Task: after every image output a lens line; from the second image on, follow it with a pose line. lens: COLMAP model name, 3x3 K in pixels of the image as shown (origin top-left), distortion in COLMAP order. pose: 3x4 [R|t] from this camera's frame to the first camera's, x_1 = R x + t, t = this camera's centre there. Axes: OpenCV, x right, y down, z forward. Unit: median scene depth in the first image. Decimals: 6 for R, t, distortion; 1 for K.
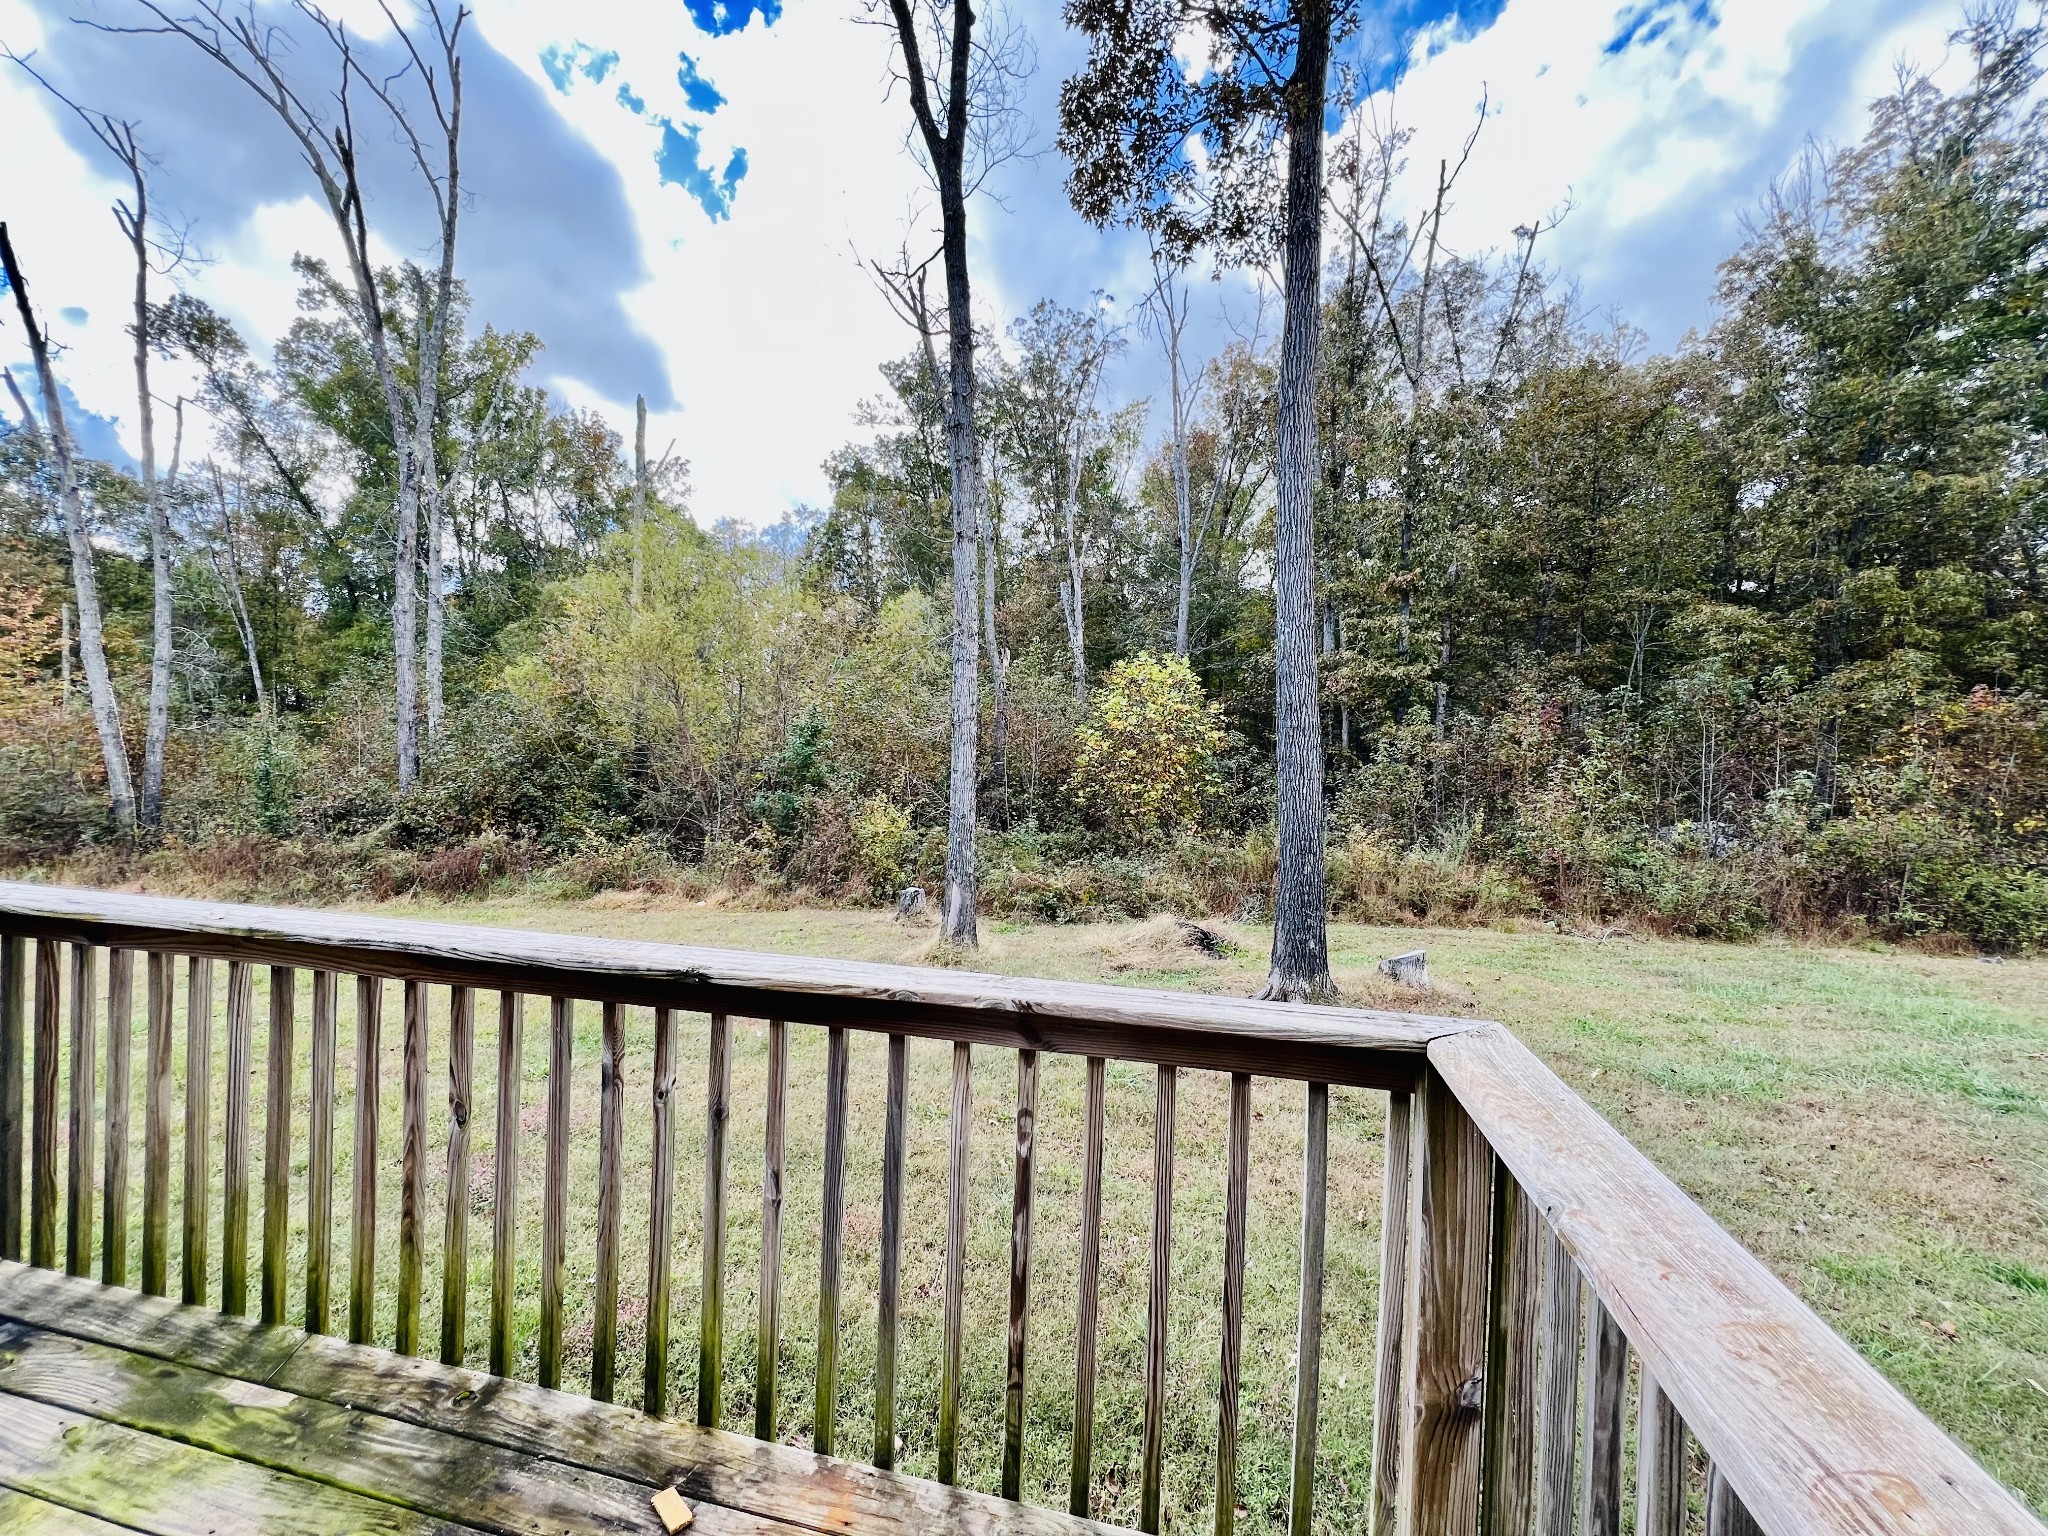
lens RADIAL K [[821.6, 0, 1022.0], [0, 821.6, 775.0], [0, 0, 1]] dist [0.000675, -0.000441]
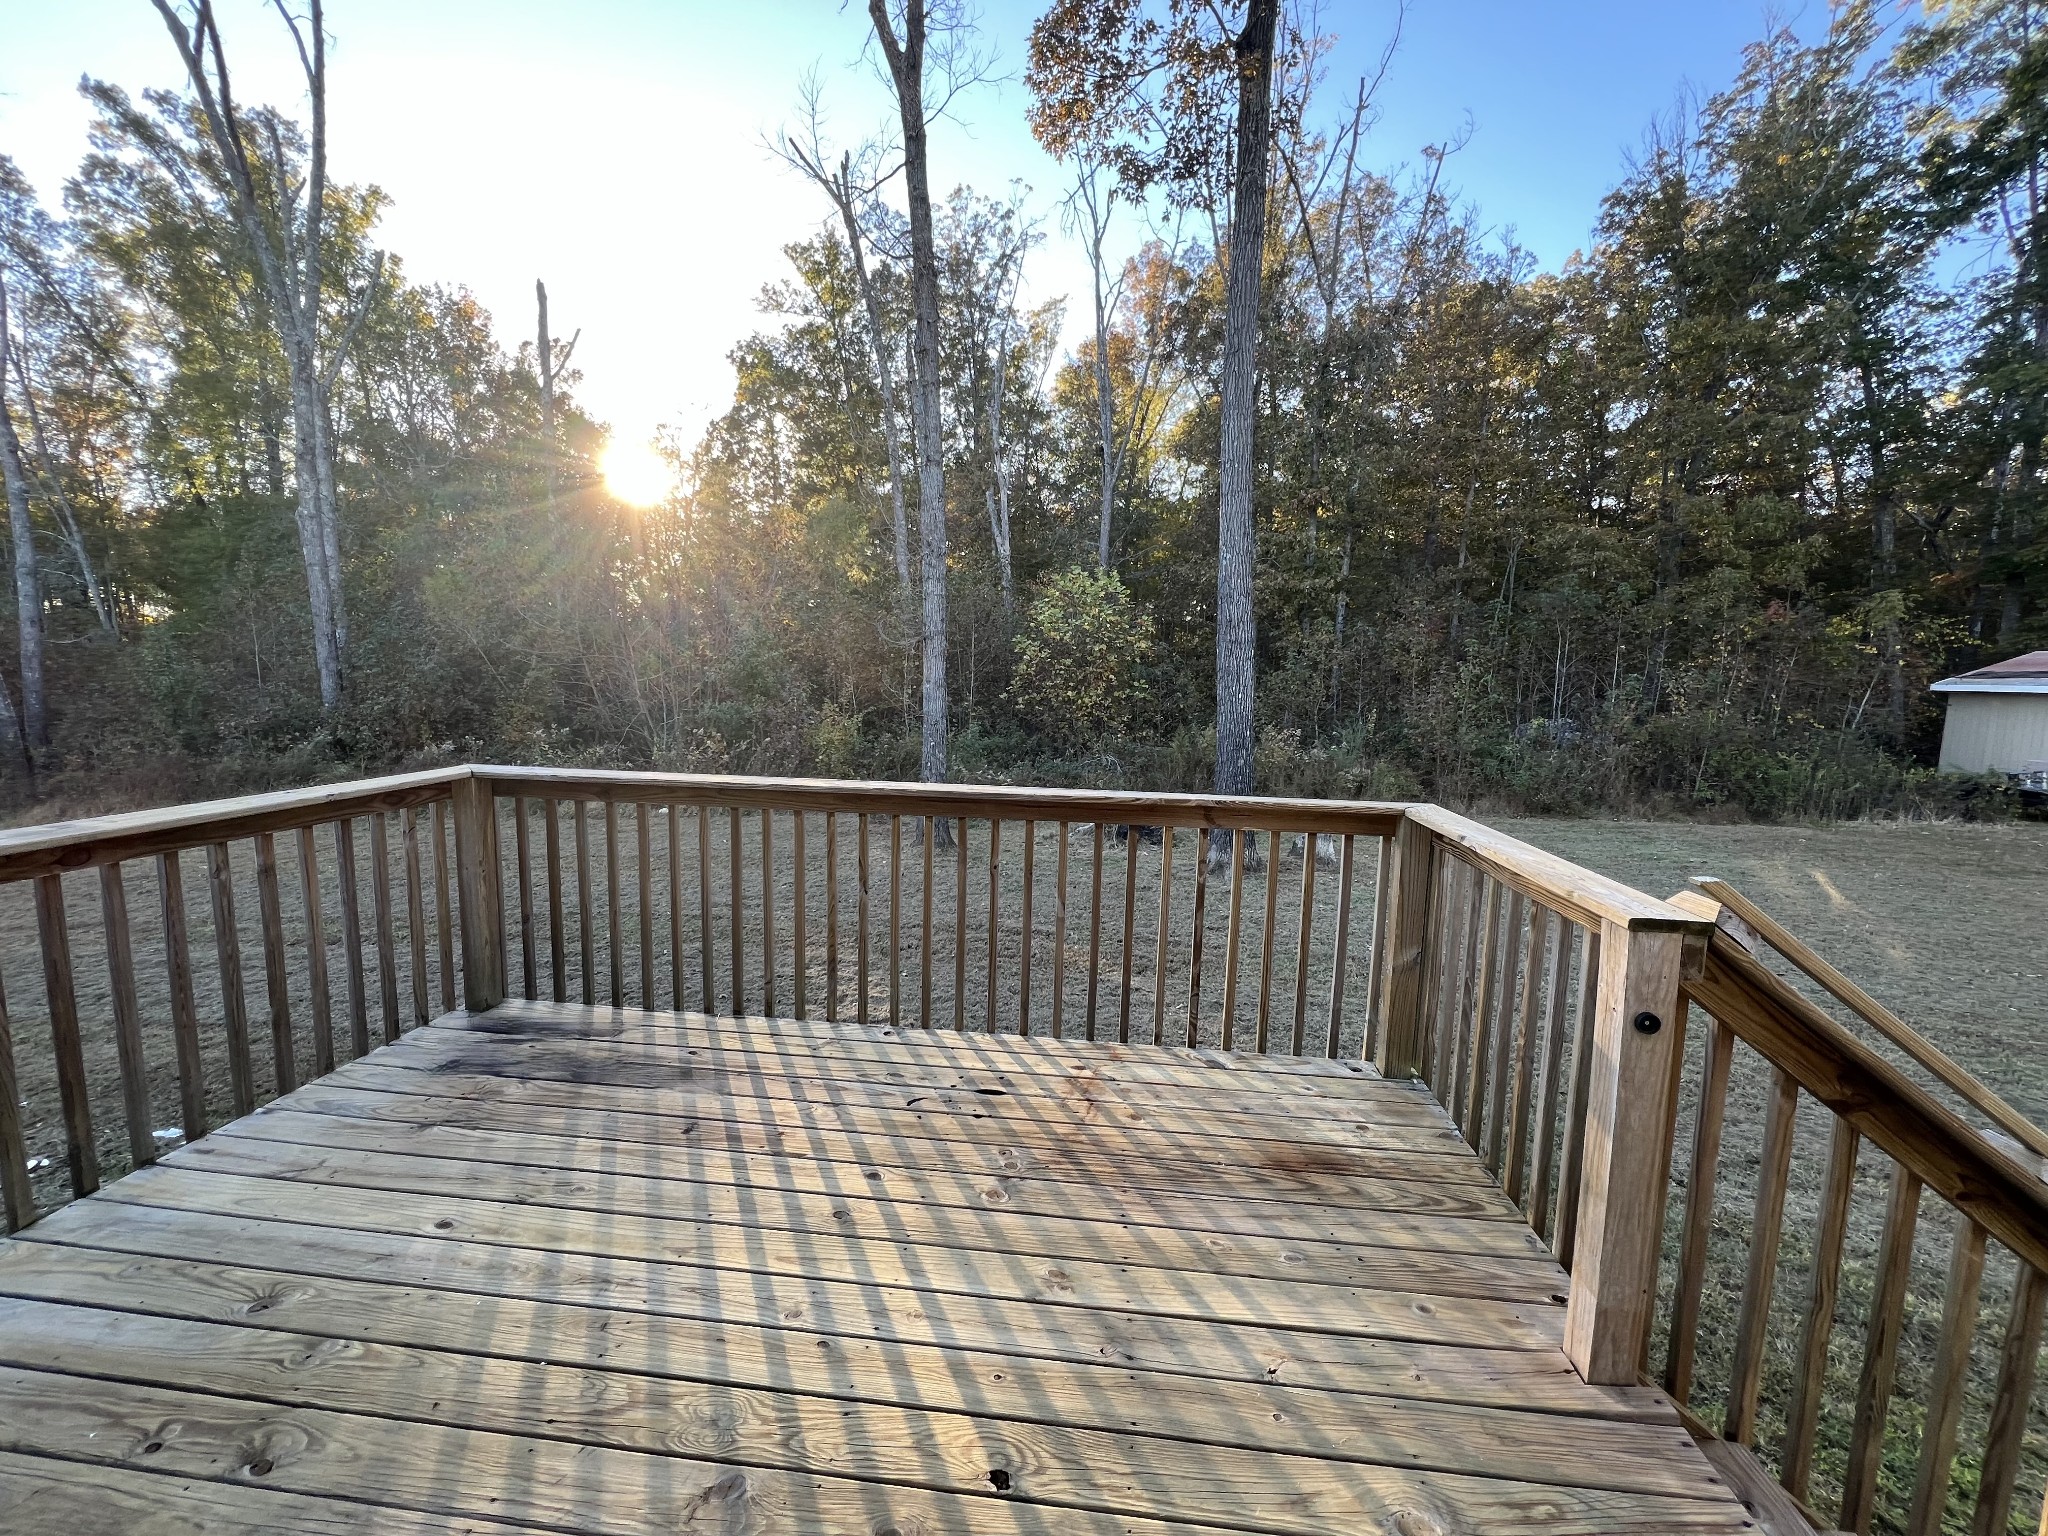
lens RADIAL K [[821.6, 0, 1022.0], [0, 821.6, 775.0], [0, 0, 1]] dist [0.000675, -0.000441]
pose [[0.993386, -0.021607, 0.112773, -0.040774], [0.008782, 0.993556, 0.113002, -0.001419], [-0.114488, -0.111265, 0.987174, -0.055602]]
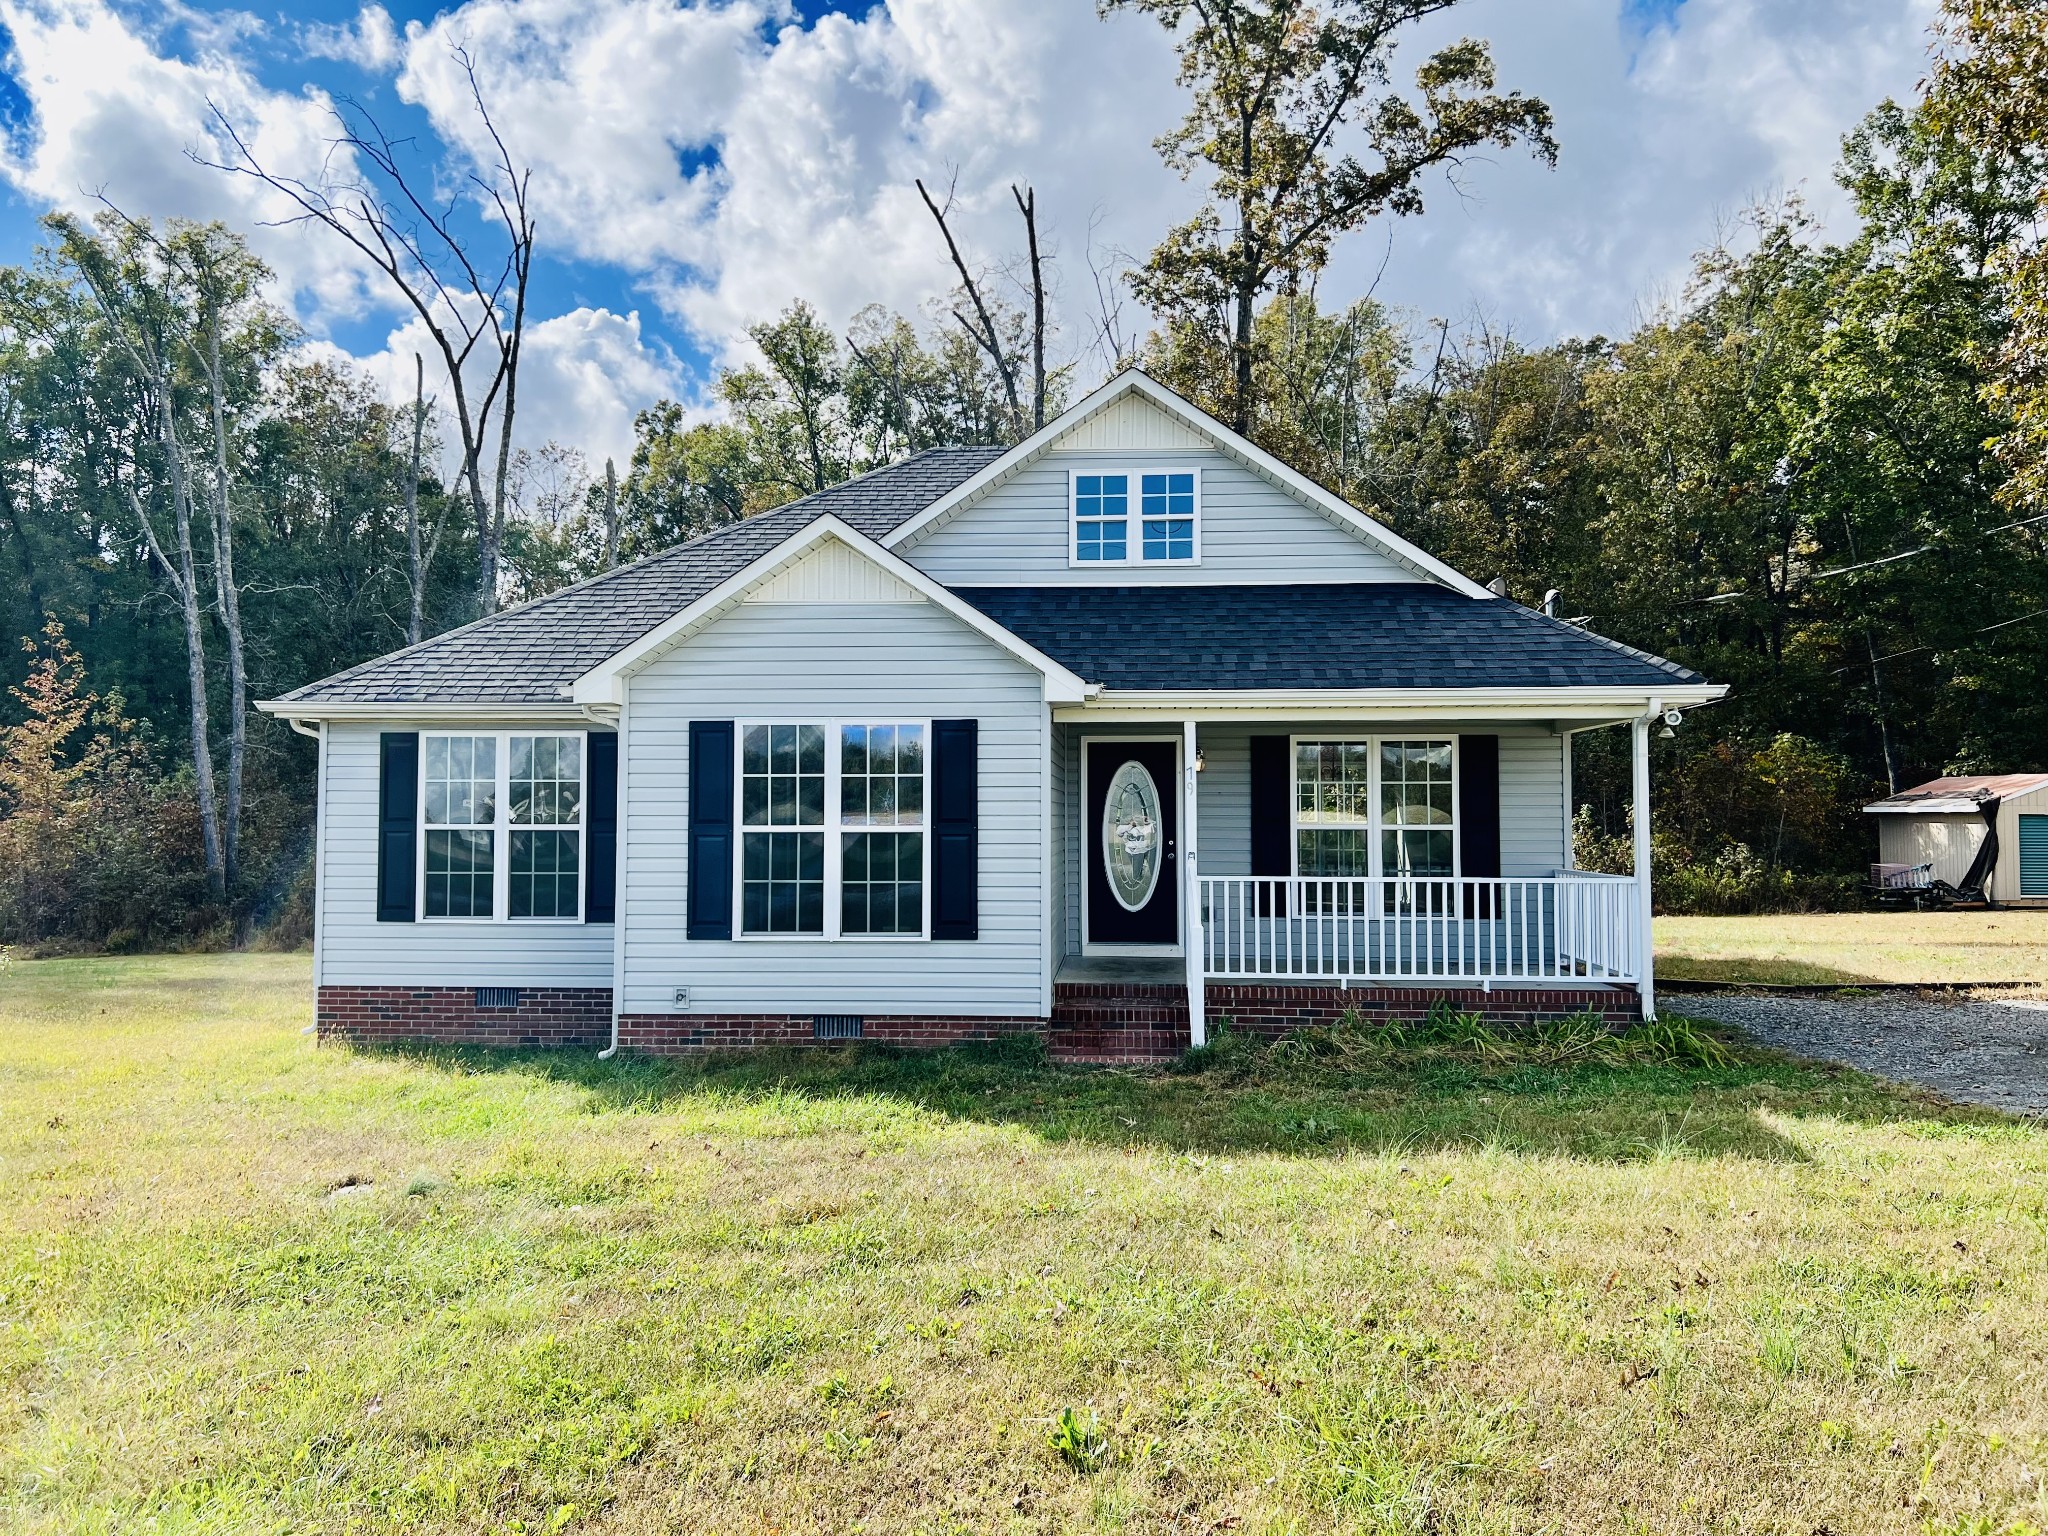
lens RADIAL K [[1597.6, 0, 1017.2], [0, 1597.6, 751.3], [0, 0, 1]] dist [0.071228, -0.053119]
pose [[0.986823, -0.023664, 0.160064, -0.328371], [0.031395, 0.998451, -0.045939, -0.000088], [-0.158729, 0.050359, 0.986037, -1.098177]]
